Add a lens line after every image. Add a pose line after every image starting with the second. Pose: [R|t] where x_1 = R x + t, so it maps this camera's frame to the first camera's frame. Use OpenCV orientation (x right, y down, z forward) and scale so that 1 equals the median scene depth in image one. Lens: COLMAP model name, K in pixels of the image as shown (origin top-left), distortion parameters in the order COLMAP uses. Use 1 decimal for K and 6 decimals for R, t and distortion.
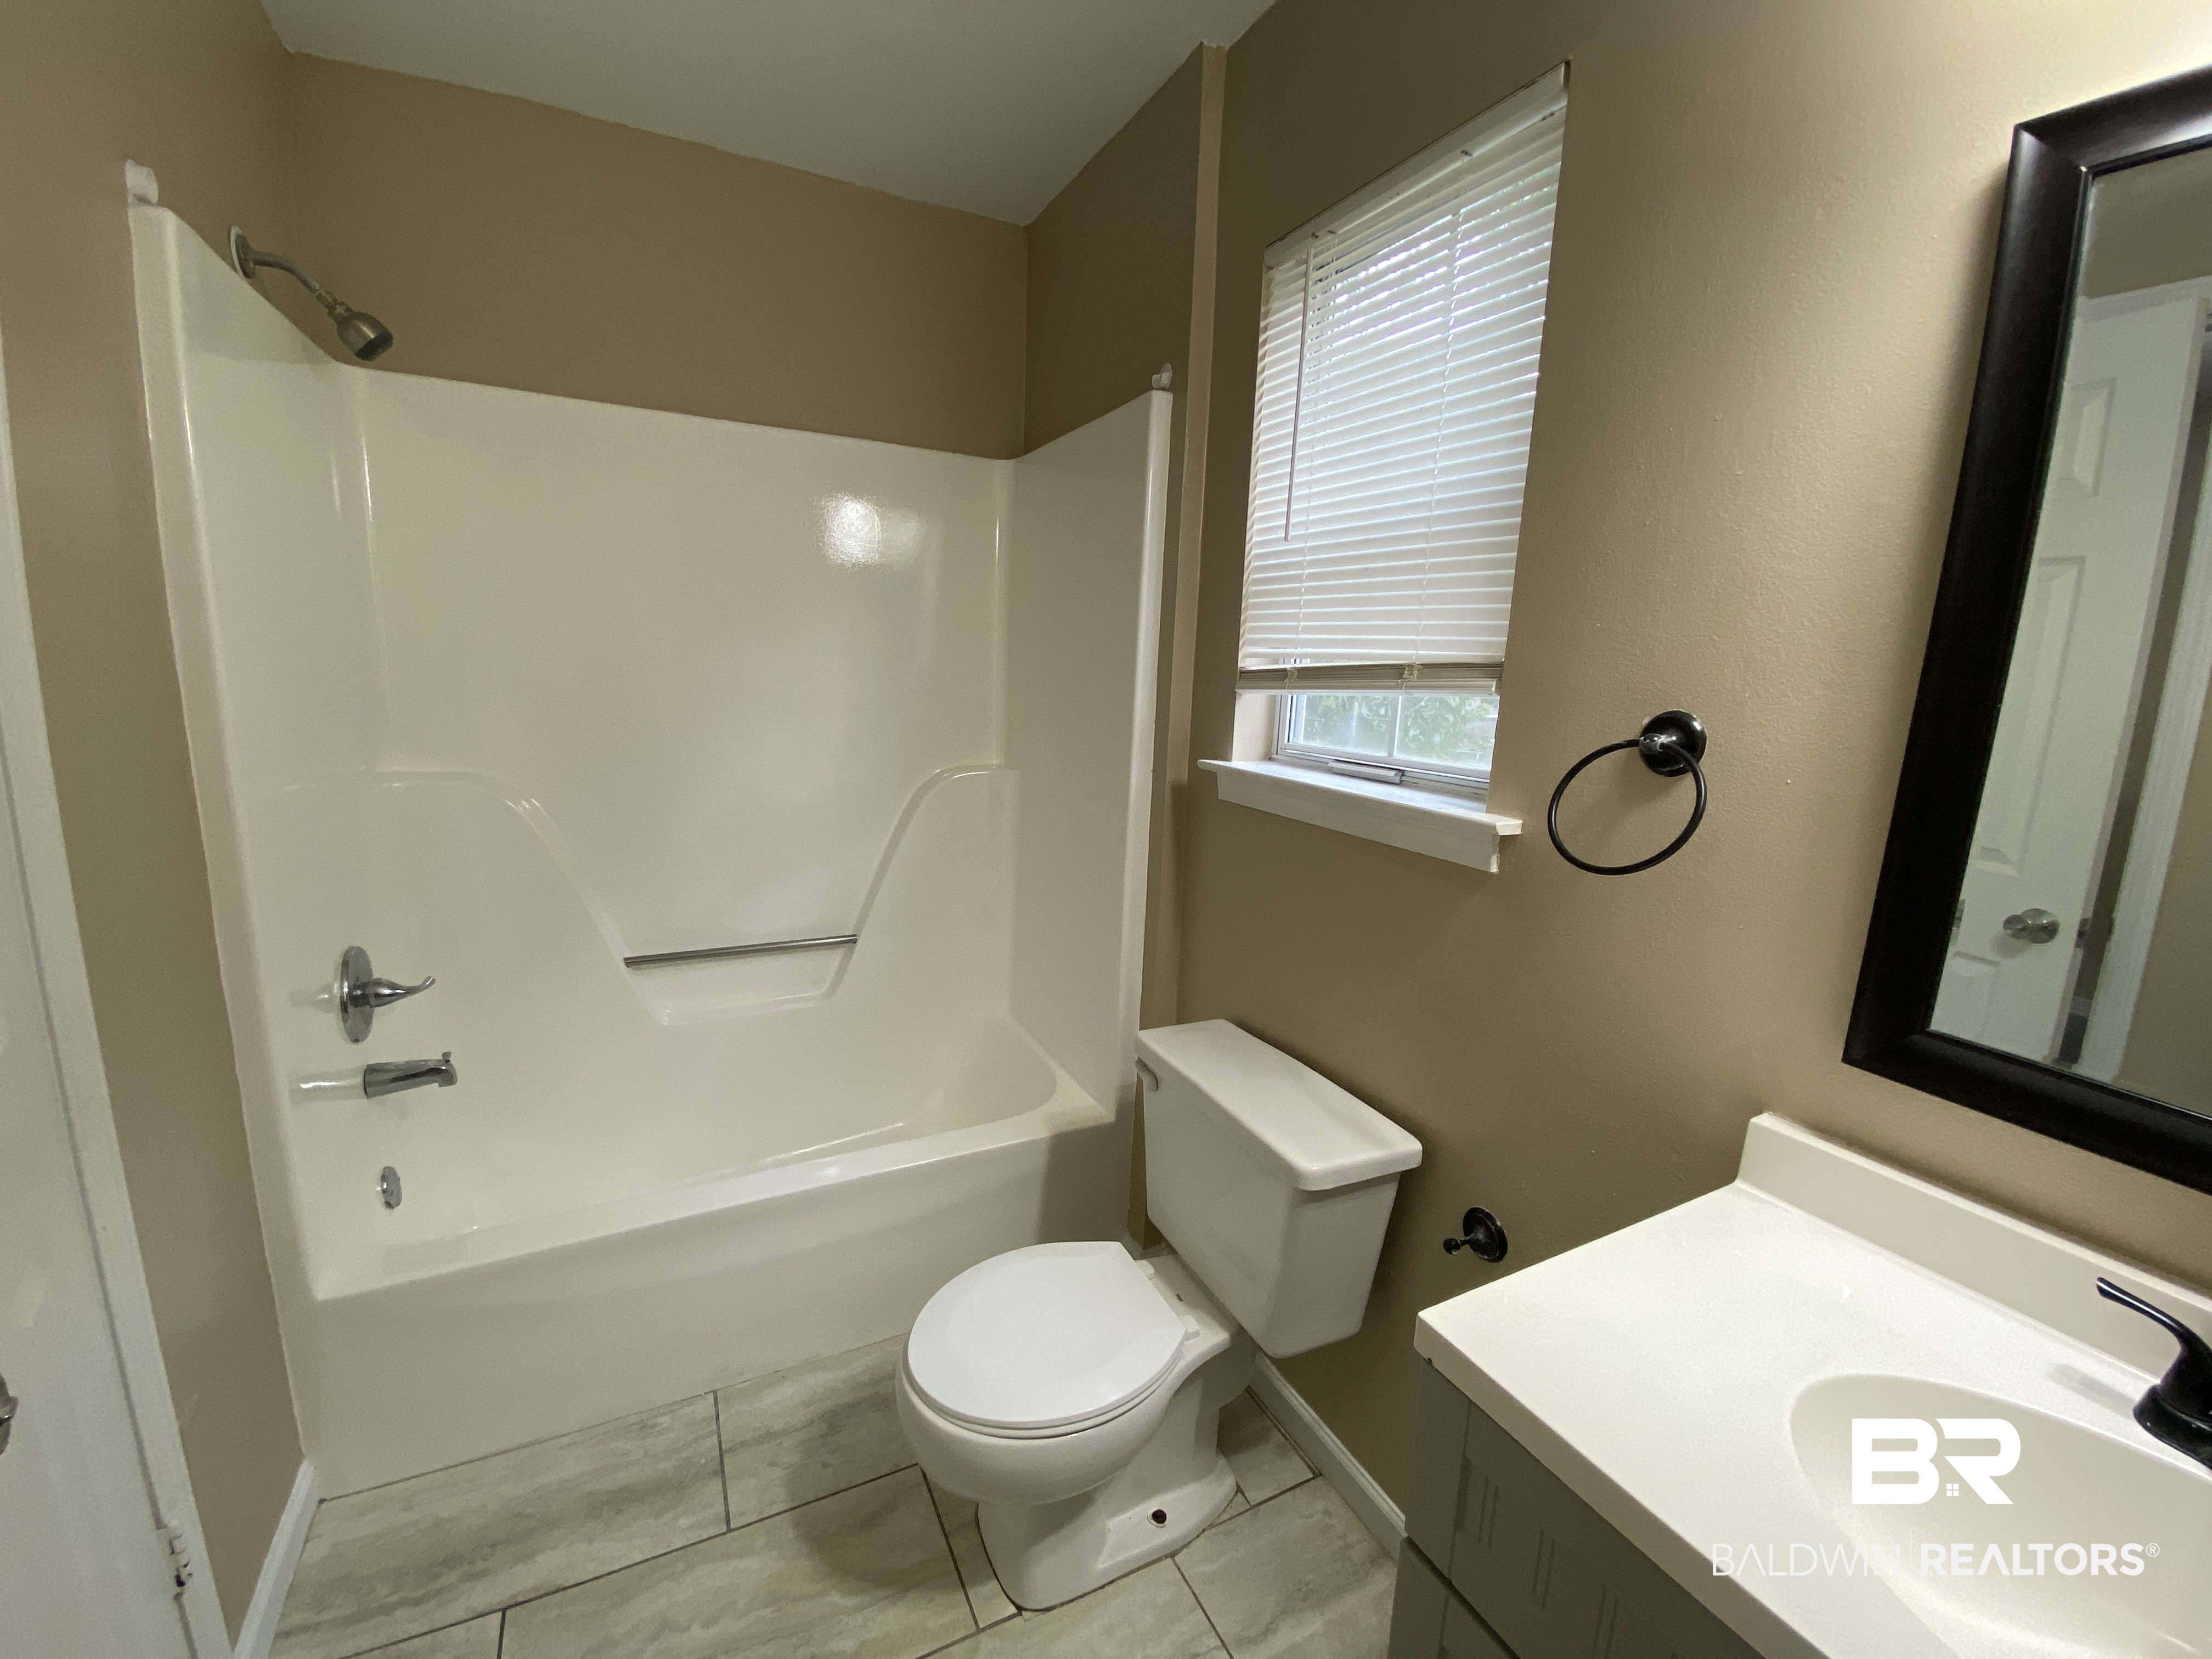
lens RADIAL K [[897.8, 0, 1100.5], [0, 897.8, 823.0], [0, 0, 1]] dist [0.014334, -0.020229]
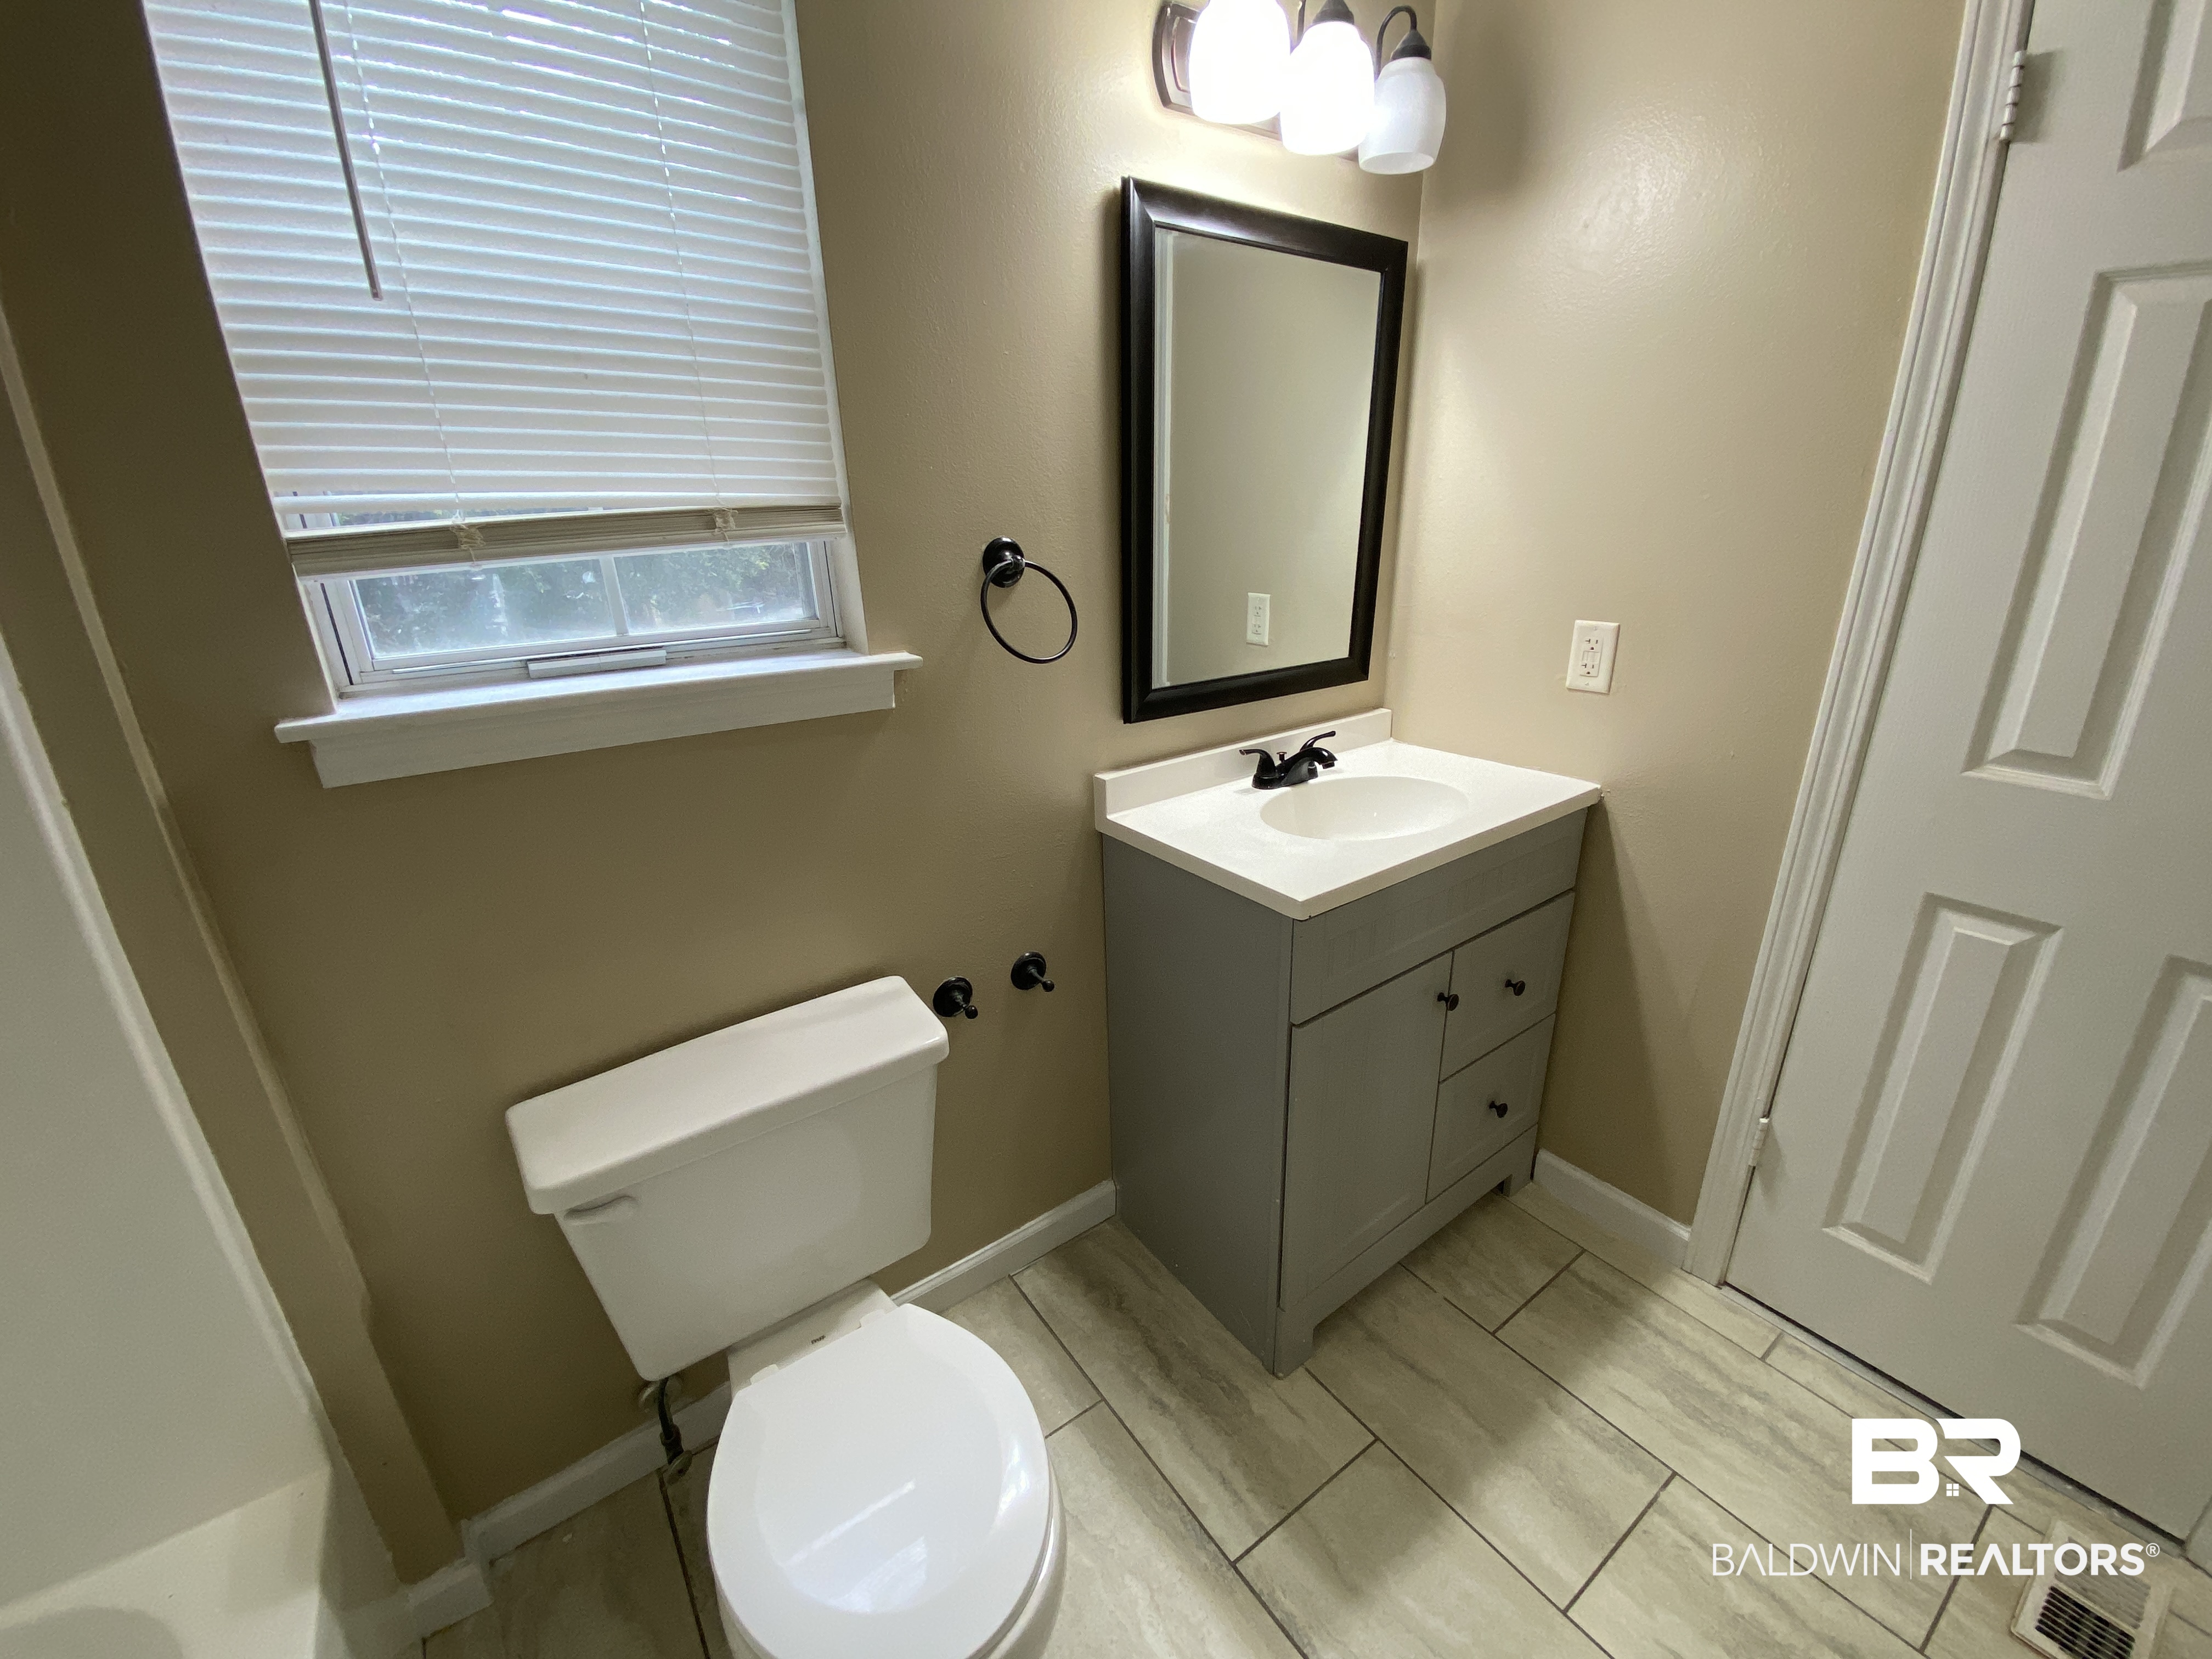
lens RADIAL K [[886.8, 0, 1106.0], [0, 886.8, 832.2], [0, 0, 1]] dist [0.015894, -0.019740]
pose [[-0.161763, -0.357950, 0.919622, -0.540500], [0.194885, 0.901955, 0.385353, -0.142367], [-0.967395, 0.241557, -0.076144, 0.723215]]
